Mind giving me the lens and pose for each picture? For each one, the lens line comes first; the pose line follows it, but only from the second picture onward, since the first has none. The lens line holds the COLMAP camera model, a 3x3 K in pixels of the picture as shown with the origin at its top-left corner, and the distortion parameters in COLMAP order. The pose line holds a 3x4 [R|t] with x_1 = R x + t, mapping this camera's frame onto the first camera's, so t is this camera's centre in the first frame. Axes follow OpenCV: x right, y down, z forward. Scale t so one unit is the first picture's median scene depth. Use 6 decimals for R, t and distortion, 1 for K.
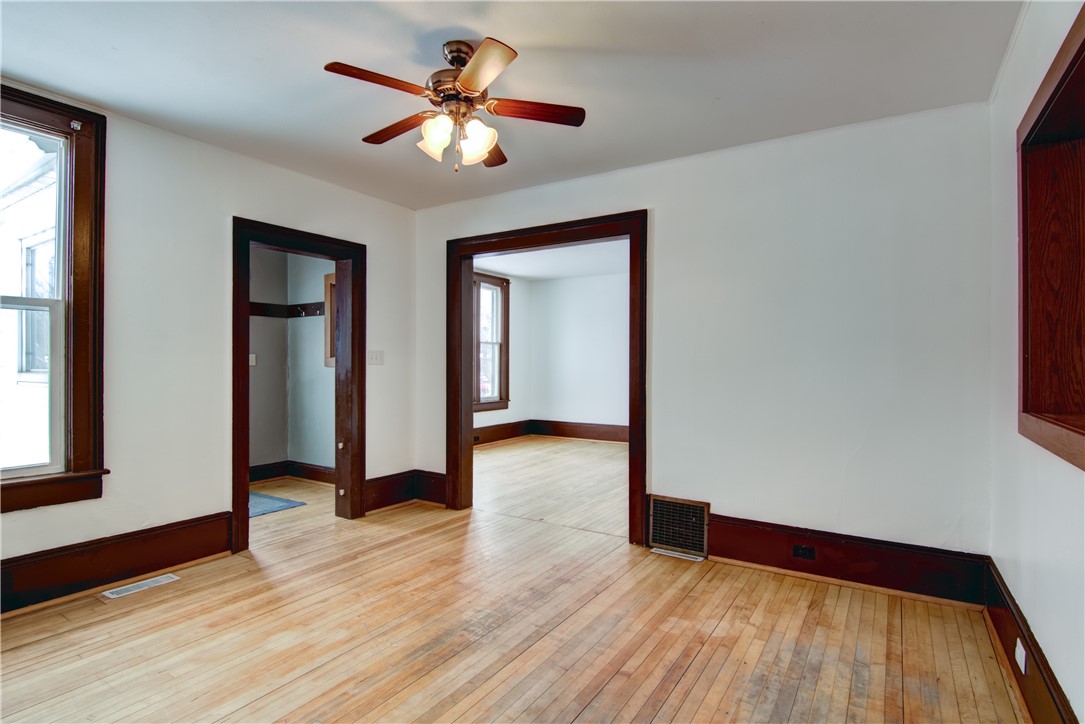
lens RADIAL K [[548.2, 0, 542.5], [0, 548.2, 362.0], [0, 0, 1]] dist [-0.000617, -0.012870]
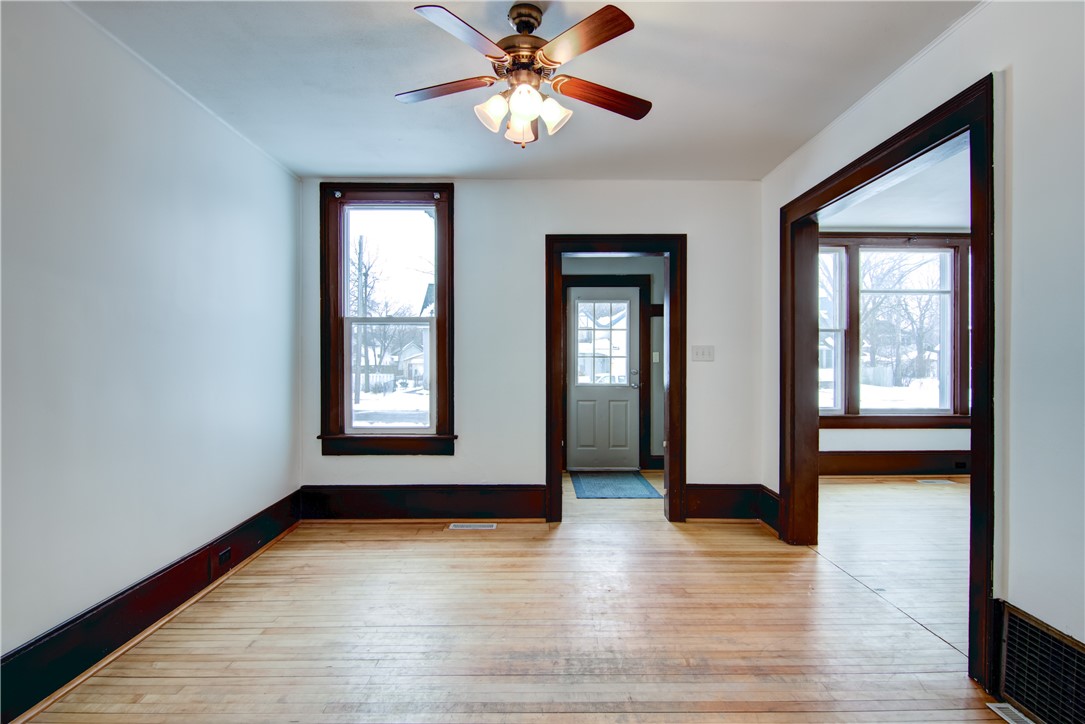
lens RADIAL K [[548.2, 0, 542.5], [0, 548.2, 362.0], [0, 0, 1]] dist [-0.000617, -0.012870]
pose [[0.543826, -0.000675, -0.839198, 0.485606], [0.002381, 0.999997, 0.000738, 0.006920], [0.839195, -0.002400, 0.543826, 0.409654]]
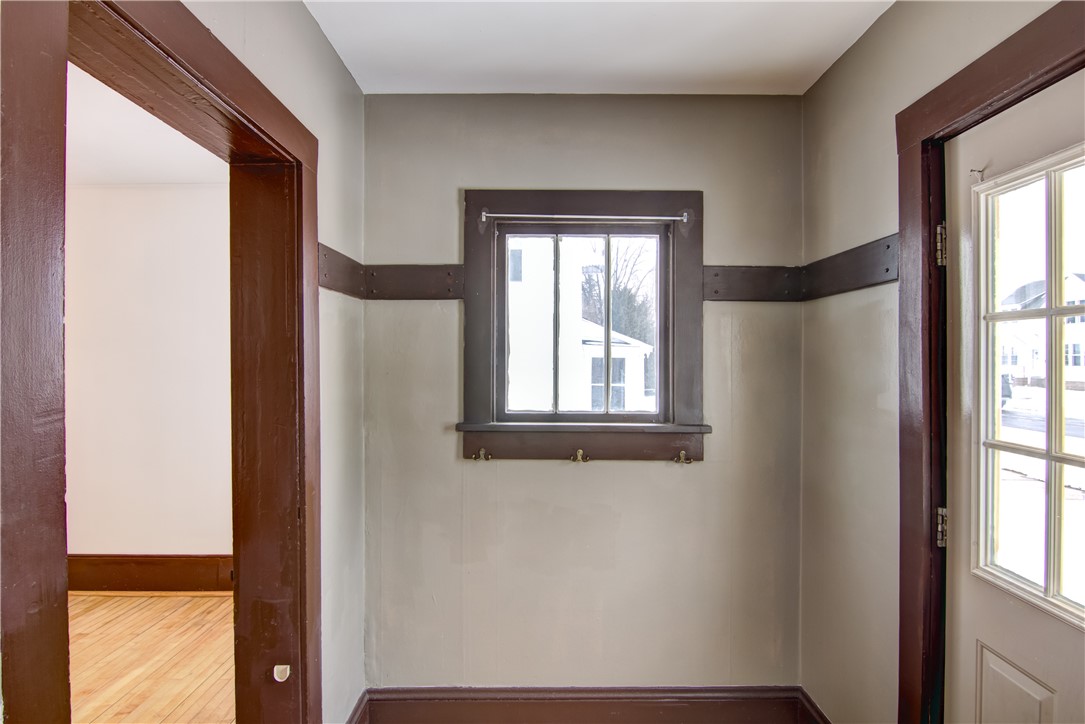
lens RADIAL K [[569.0, 0, 536.7], [0, 569.0, 360.7], [0, 0, 1]] dist [-0.000705, -0.012486]
pose [[-0.844057, 0.001770, -0.536251, -0.584562], [0.000790, 0.999998, 0.002057, -0.082723], [0.536253, 0.001313, -0.844056, 1.806880]]
